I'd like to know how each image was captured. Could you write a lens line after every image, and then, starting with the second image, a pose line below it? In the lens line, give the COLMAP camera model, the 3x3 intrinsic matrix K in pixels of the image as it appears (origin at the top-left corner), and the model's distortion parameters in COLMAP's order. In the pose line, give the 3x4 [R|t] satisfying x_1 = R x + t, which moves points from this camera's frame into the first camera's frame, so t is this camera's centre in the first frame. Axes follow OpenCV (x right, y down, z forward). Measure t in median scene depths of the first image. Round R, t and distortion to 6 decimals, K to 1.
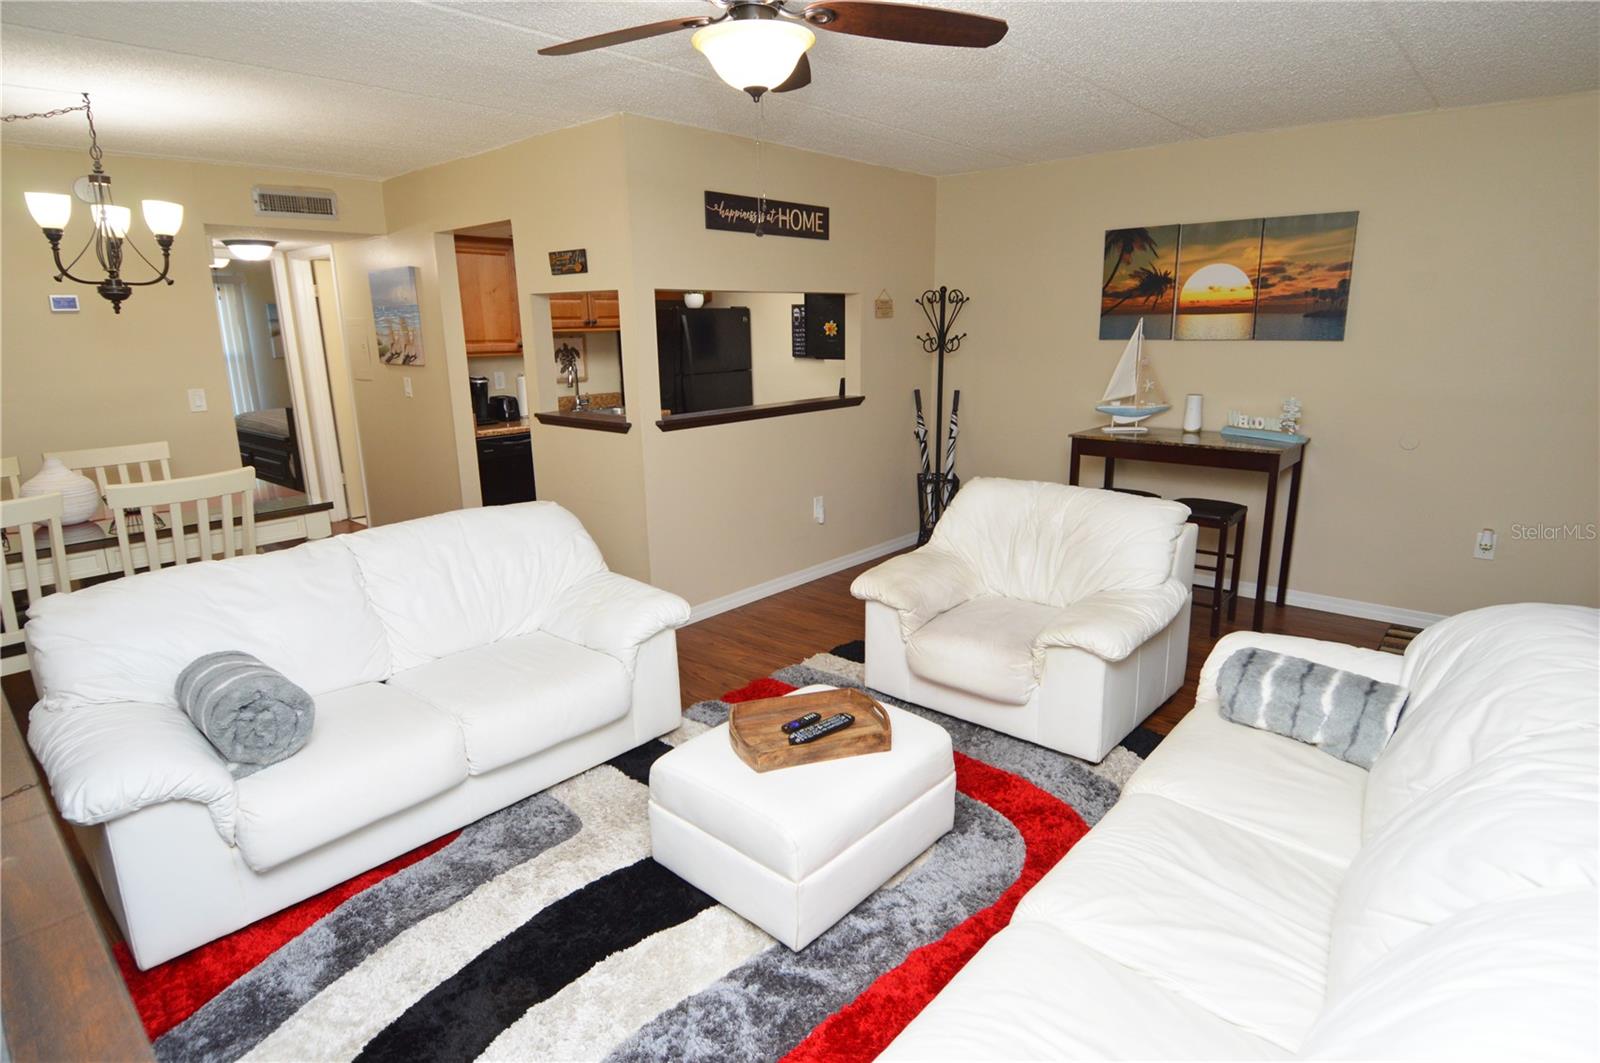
lens RADIAL K [[854.2, 0, 799.0], [0, 854.2, 530.3], [0, 0, 1]] dist [0.018224, -0.036202]
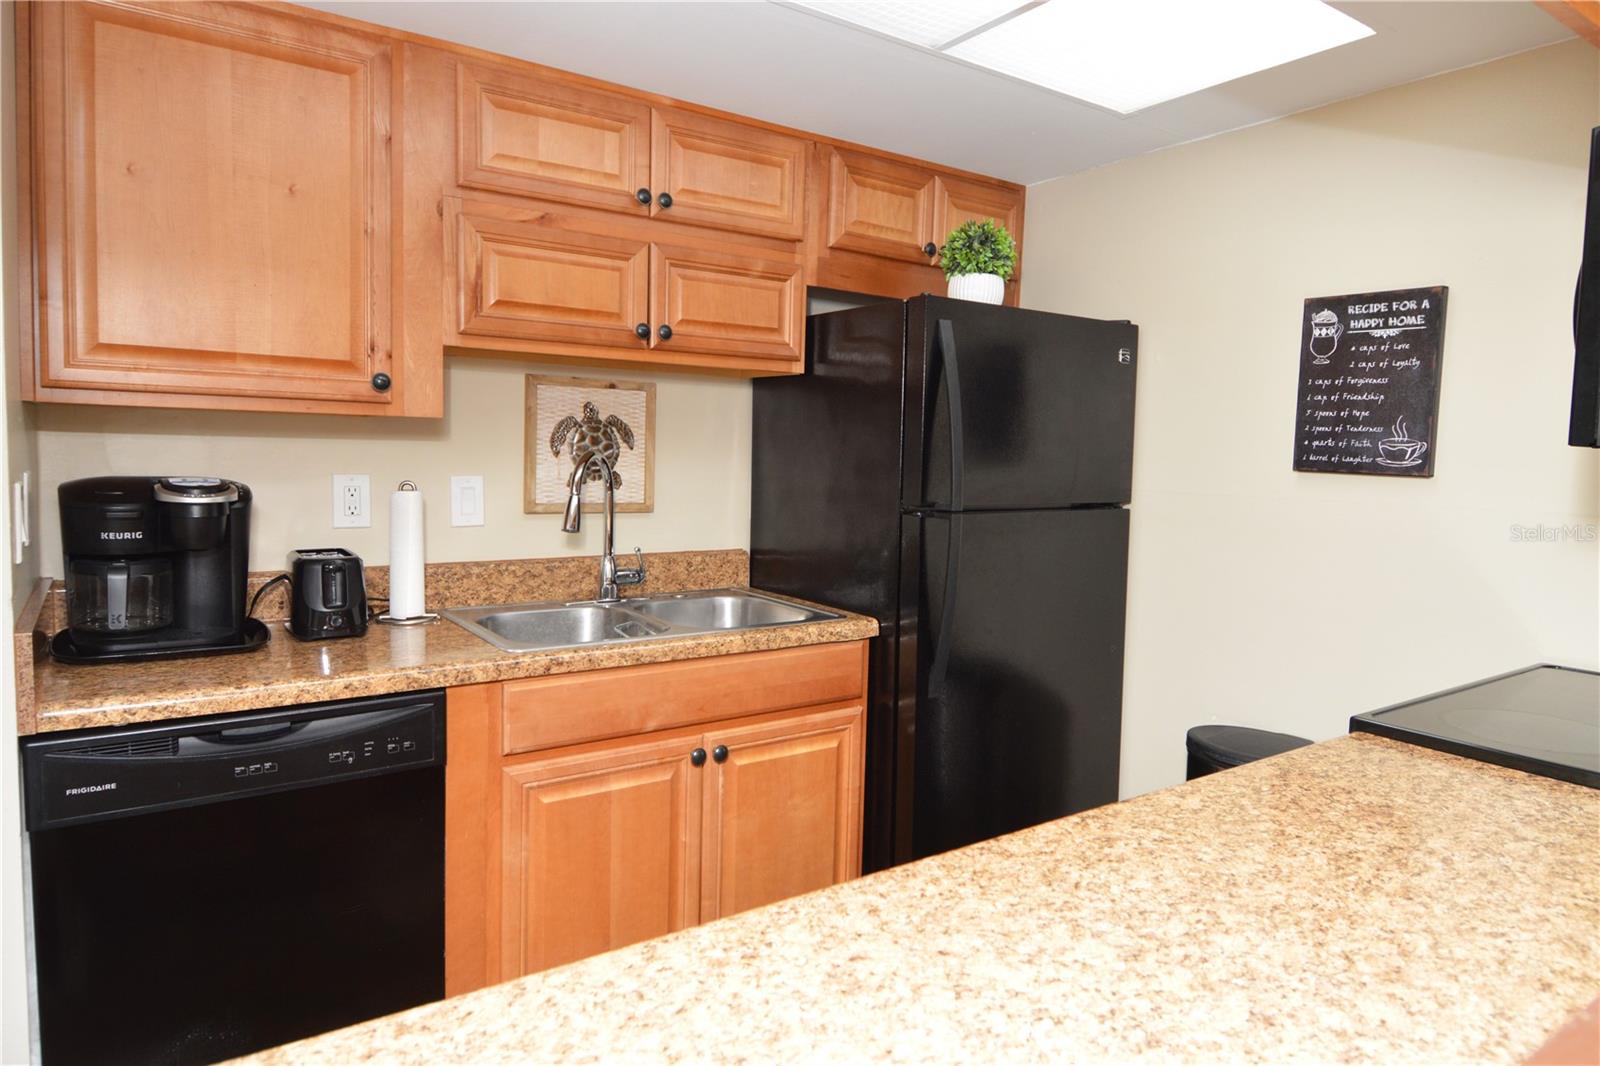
lens RADIAL K [[982.8, 0, 803.5], [0, 982.8, 510.9], [0, 0, 1]] dist [-0.002719, -0.000762]
pose [[0.972839, 0.050704, -0.225859, -0.137542], [-0.089677, 0.982075, -0.165793, -0.164543], [0.213404, 0.181544, 0.959948, 0.900050]]
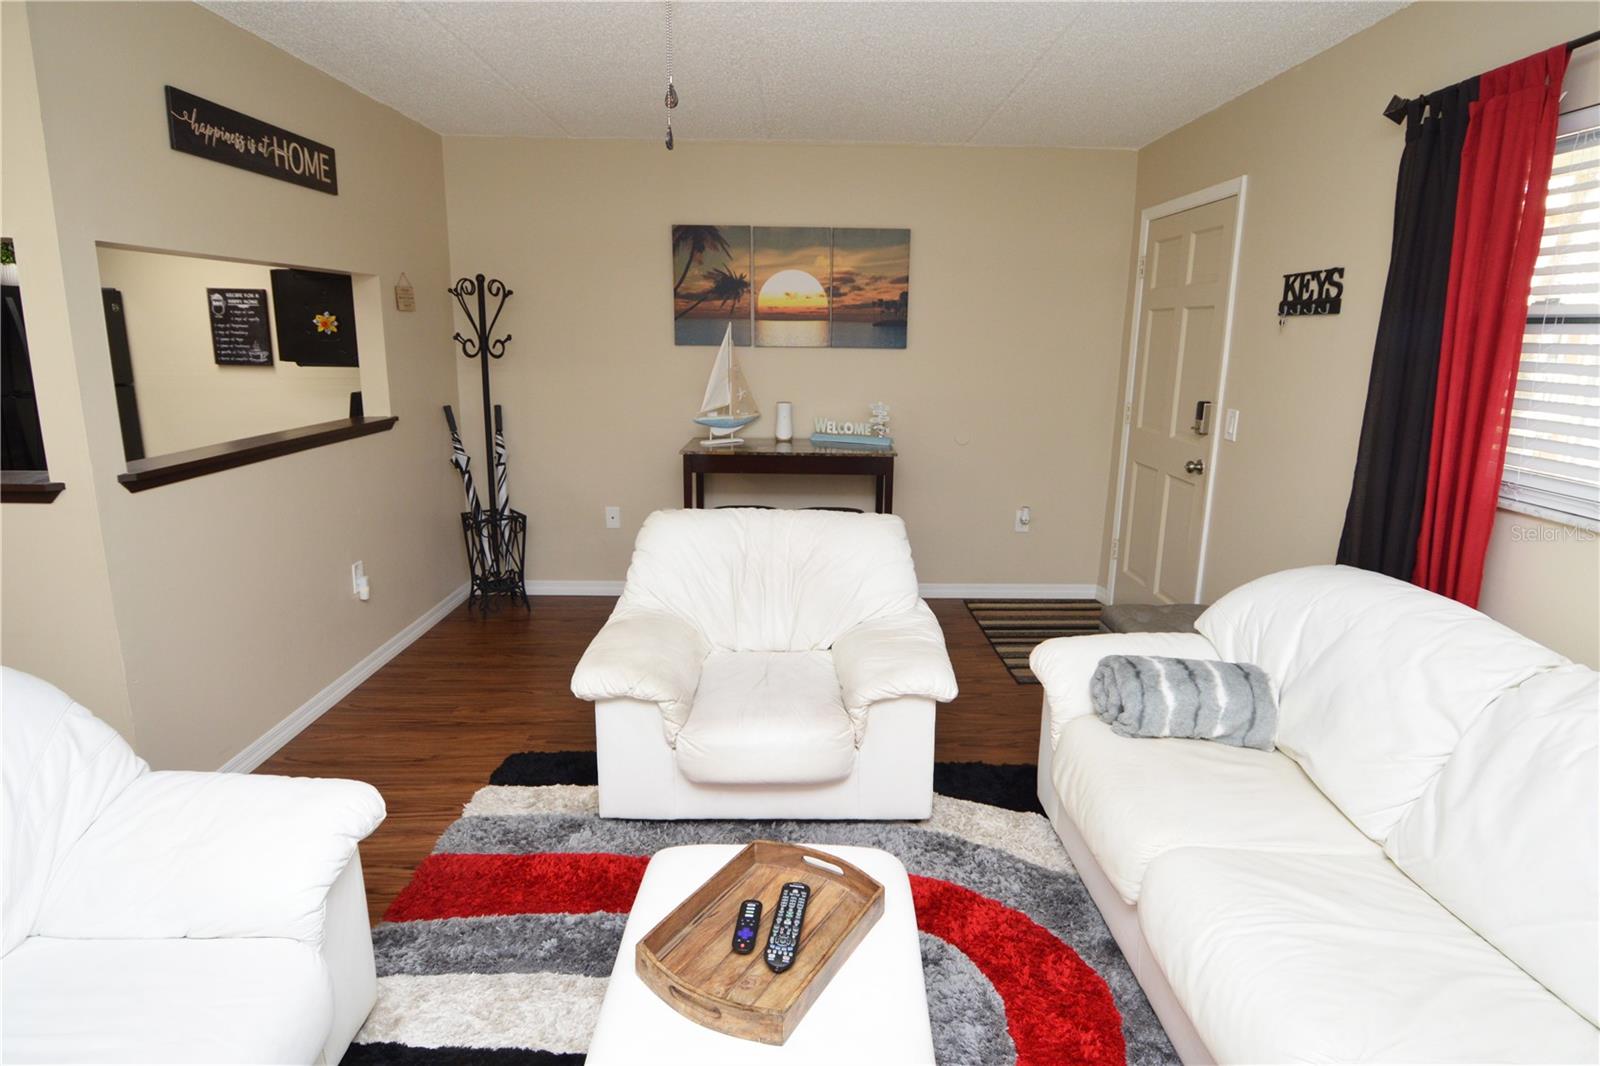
lens RADIAL K [[870.5, 0, 803.8], [0, 870.5, 522.7], [0, 0, 1]] dist [0.023945, -0.038100]
pose [[0.738467, -0.119354, 0.663643, -0.196732], [0.135209, 0.990431, 0.027672, -0.046716], [-0.660595, 0.069296, 0.747538, 0.249272]]
